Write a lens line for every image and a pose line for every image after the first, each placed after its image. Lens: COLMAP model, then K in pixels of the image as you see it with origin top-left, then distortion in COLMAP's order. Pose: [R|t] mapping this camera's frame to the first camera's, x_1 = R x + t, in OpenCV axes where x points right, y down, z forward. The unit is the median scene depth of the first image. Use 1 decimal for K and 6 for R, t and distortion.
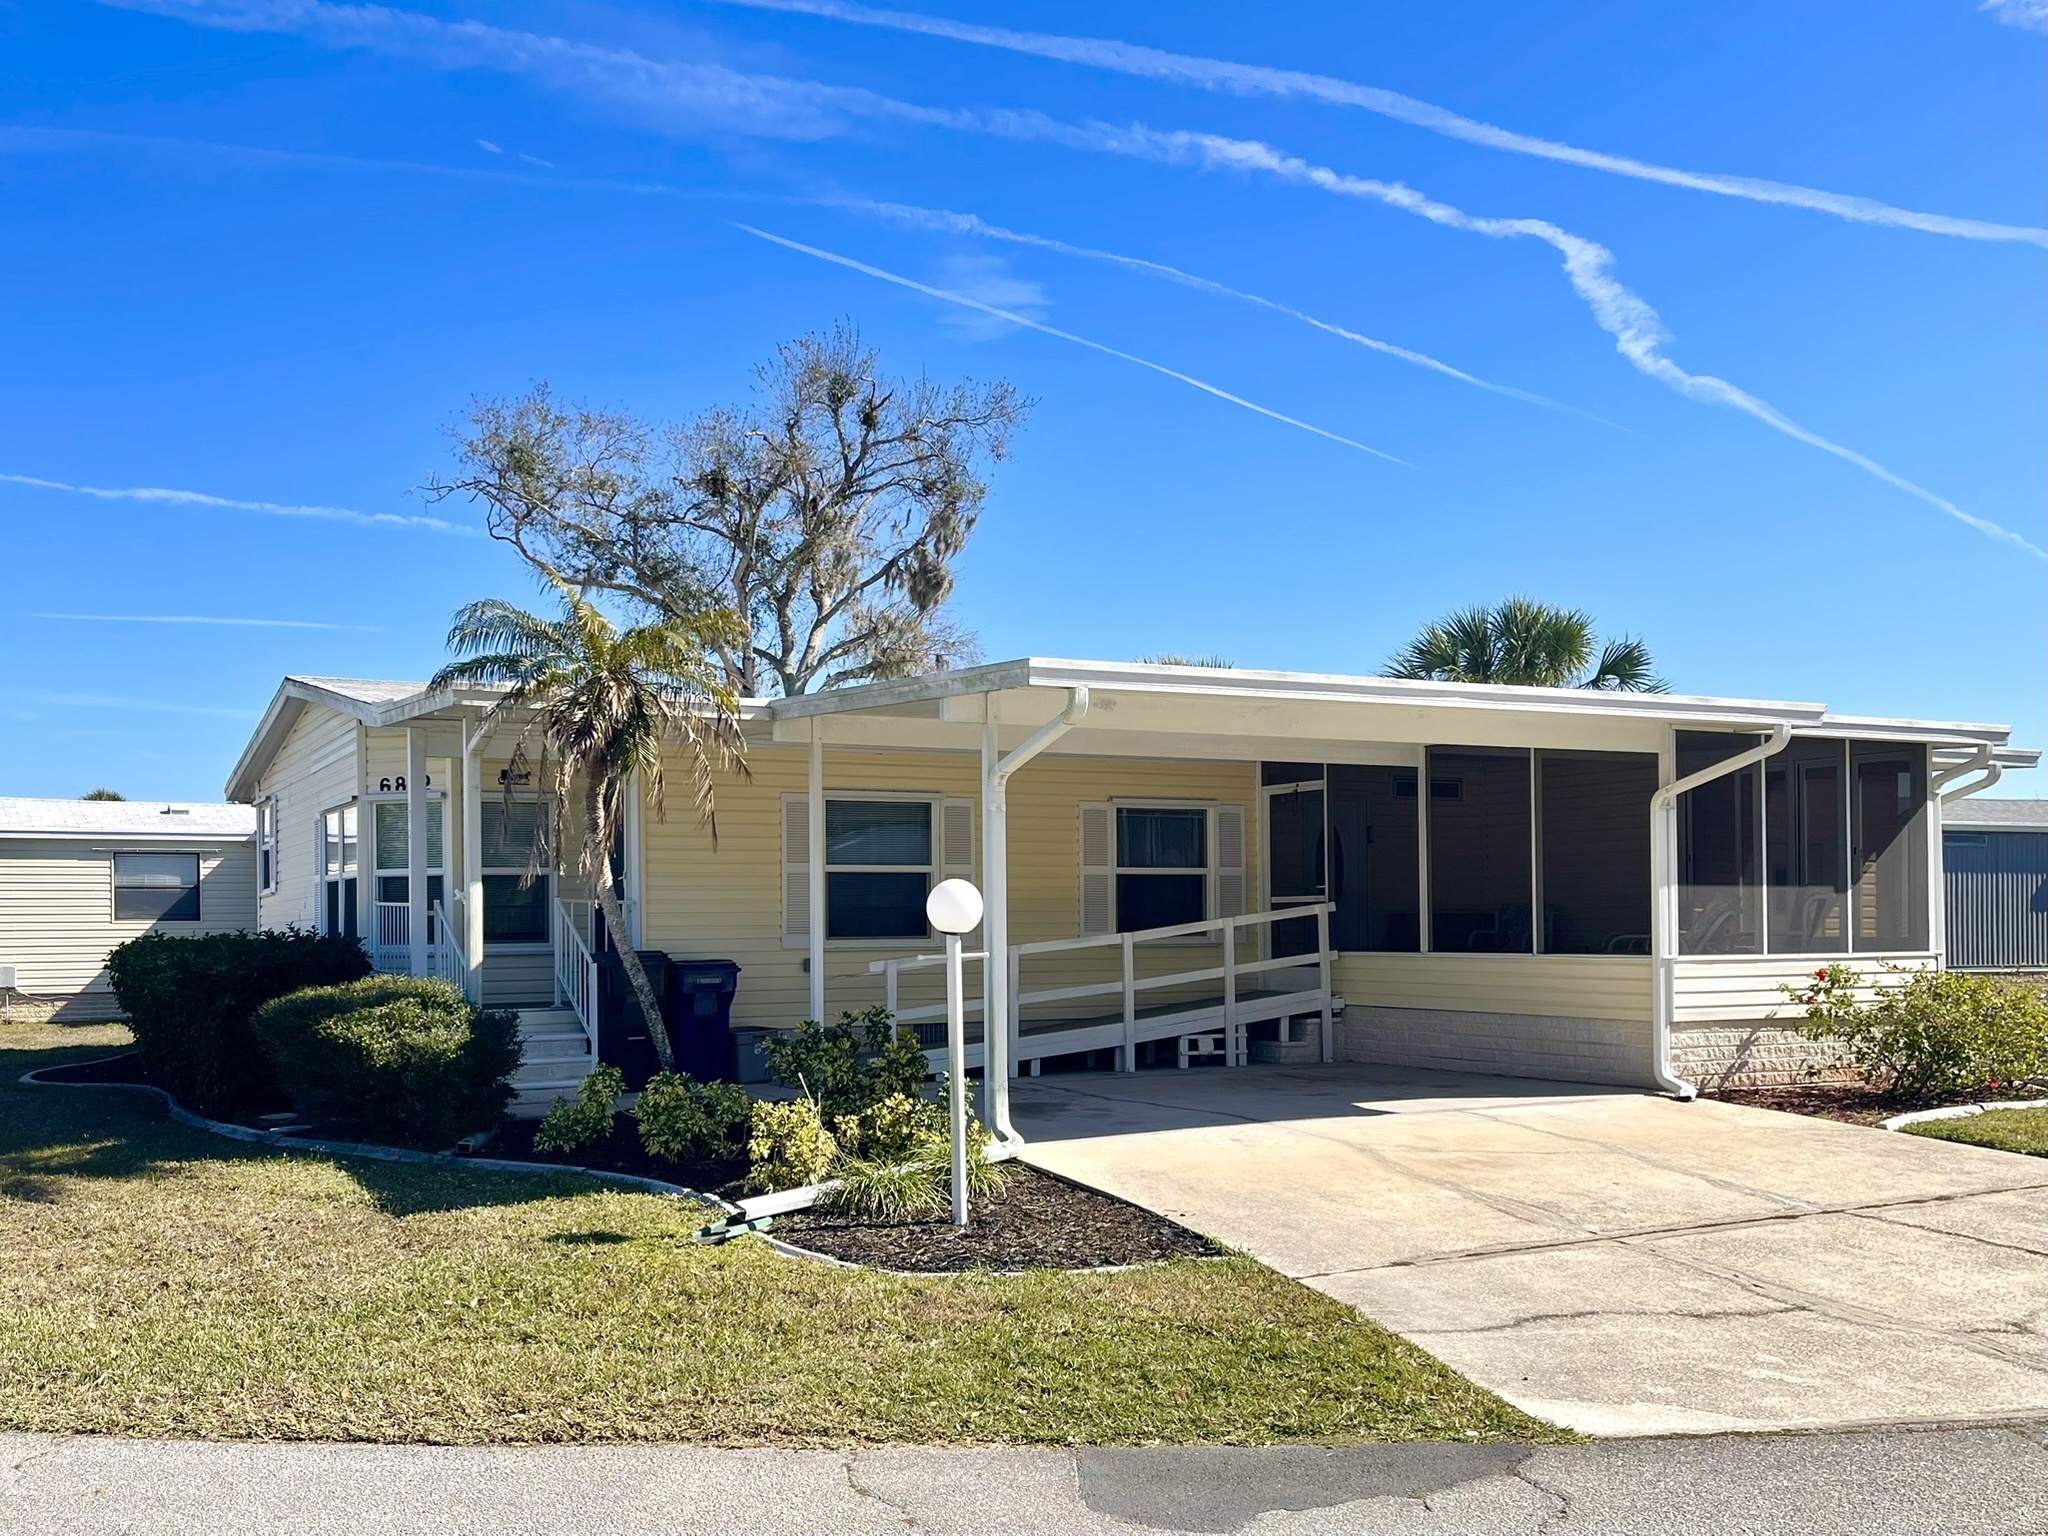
lens RADIAL K [[1689.7, 0, 872.2], [0, 1689.7, 864.7], [0, 0, 1]] dist [0.015673, -0.015163]
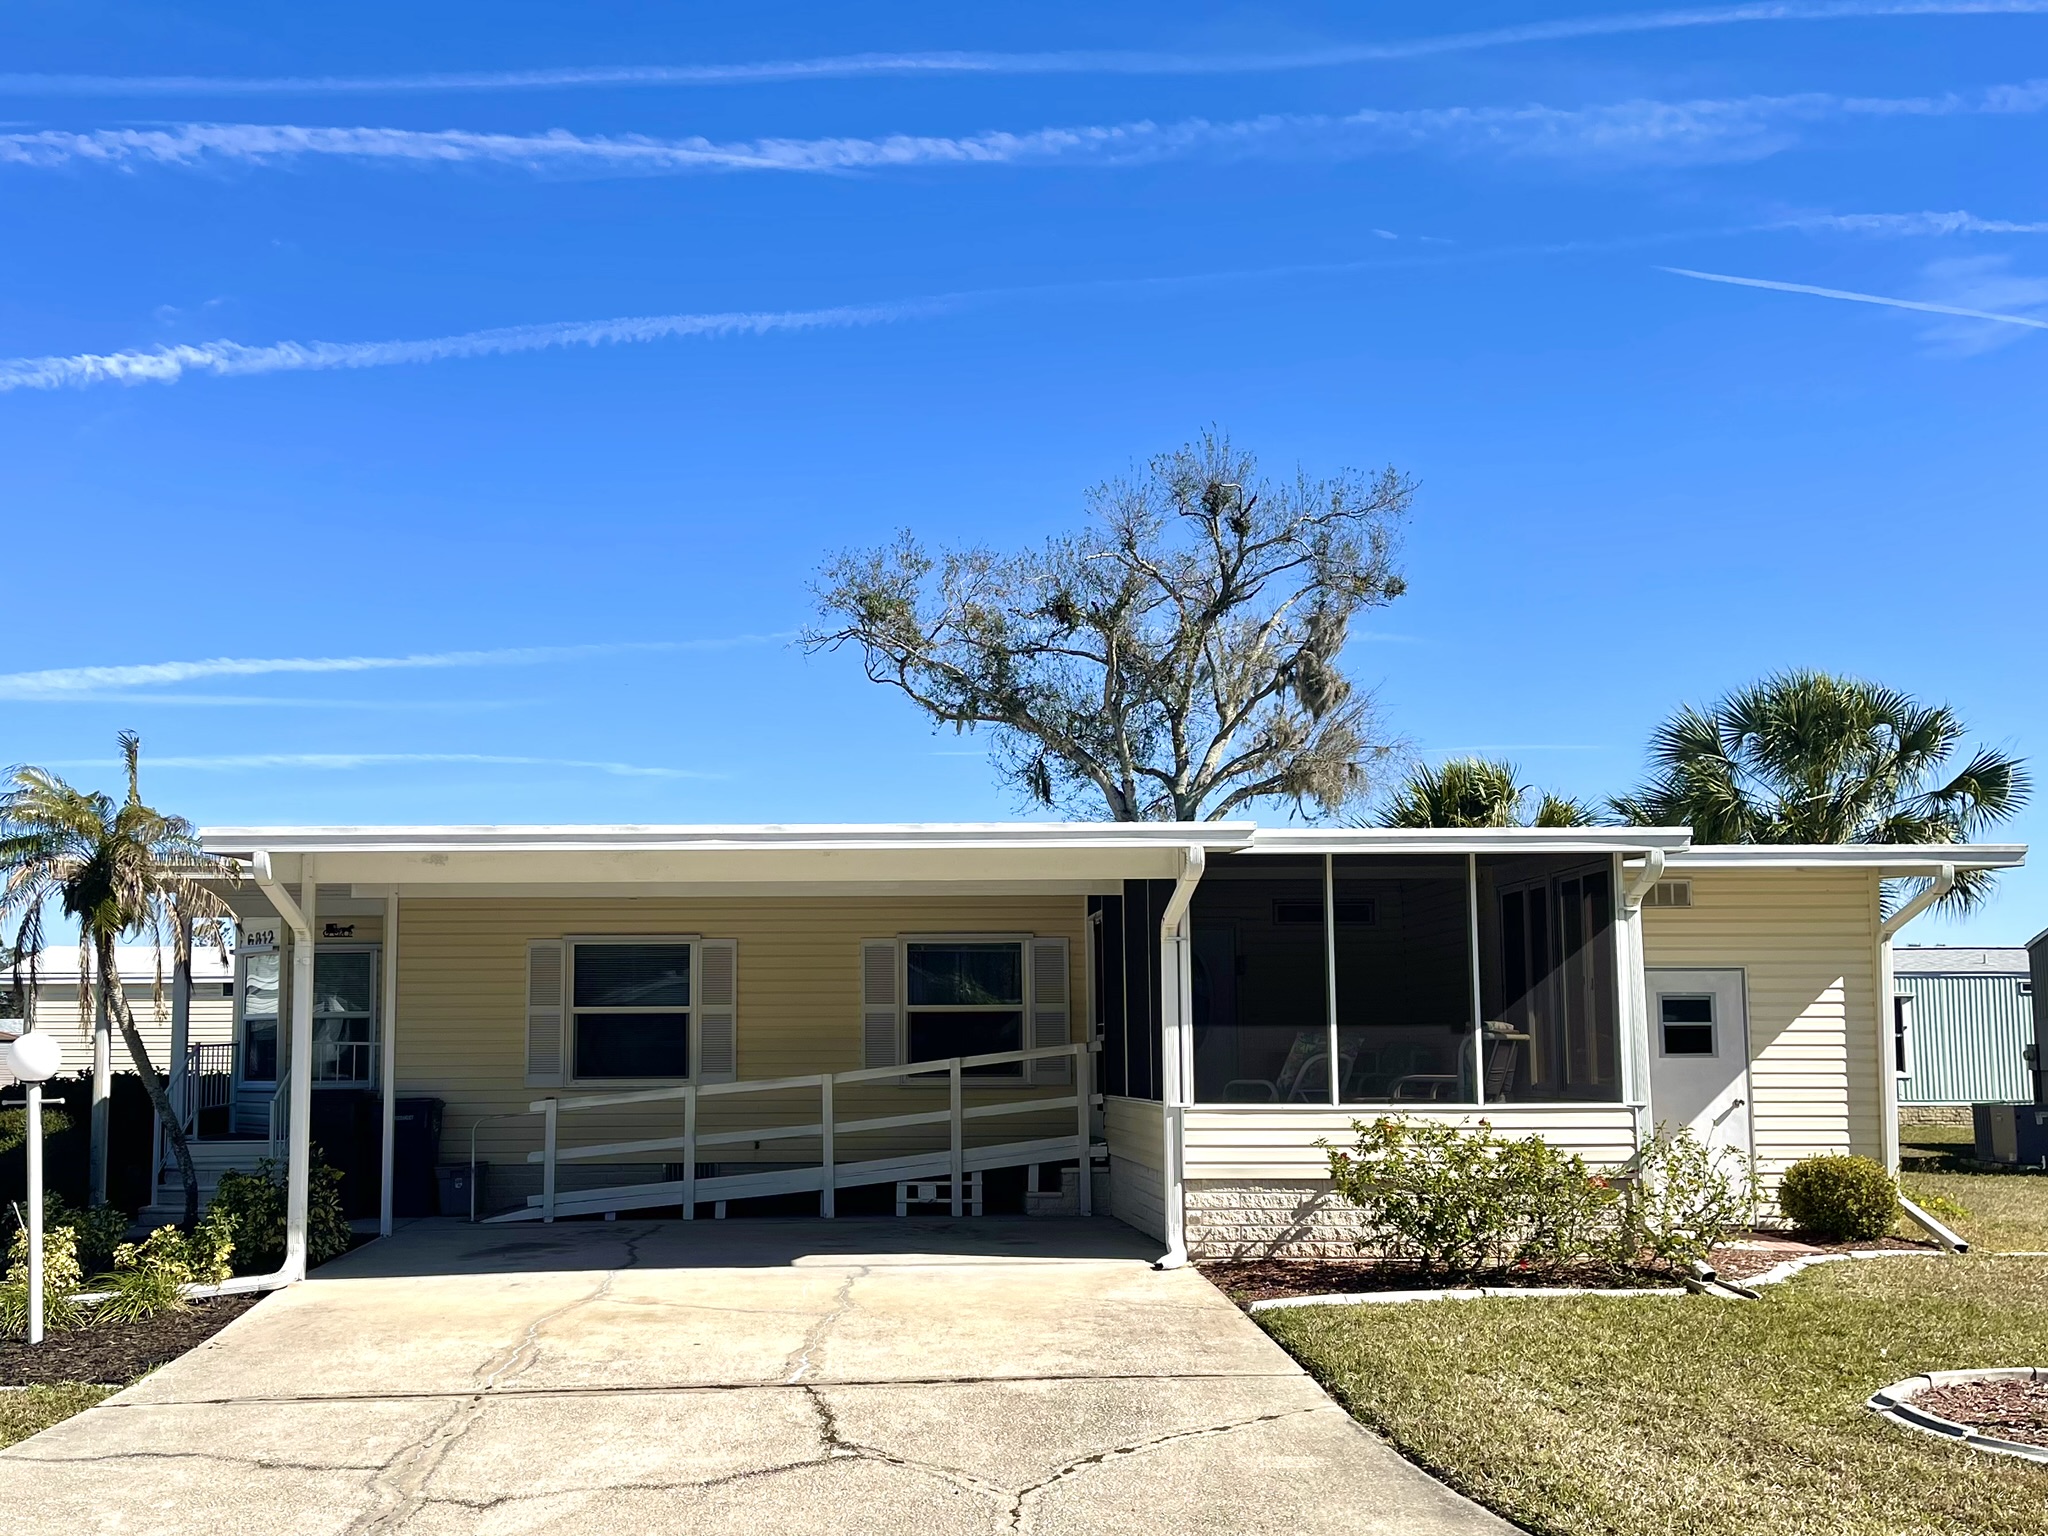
lens RADIAL K [[1787.5, 0, 988.6], [0, 1787.5, 867.8], [0, 0, 1]] dist [0.012301, -0.000345]
pose [[0.918754, -0.040580, -0.392739, 0.600722], [0.014035, 0.997432, -0.070228, -0.004448], [0.394580, 0.059010, 0.916965, 0.073504]]
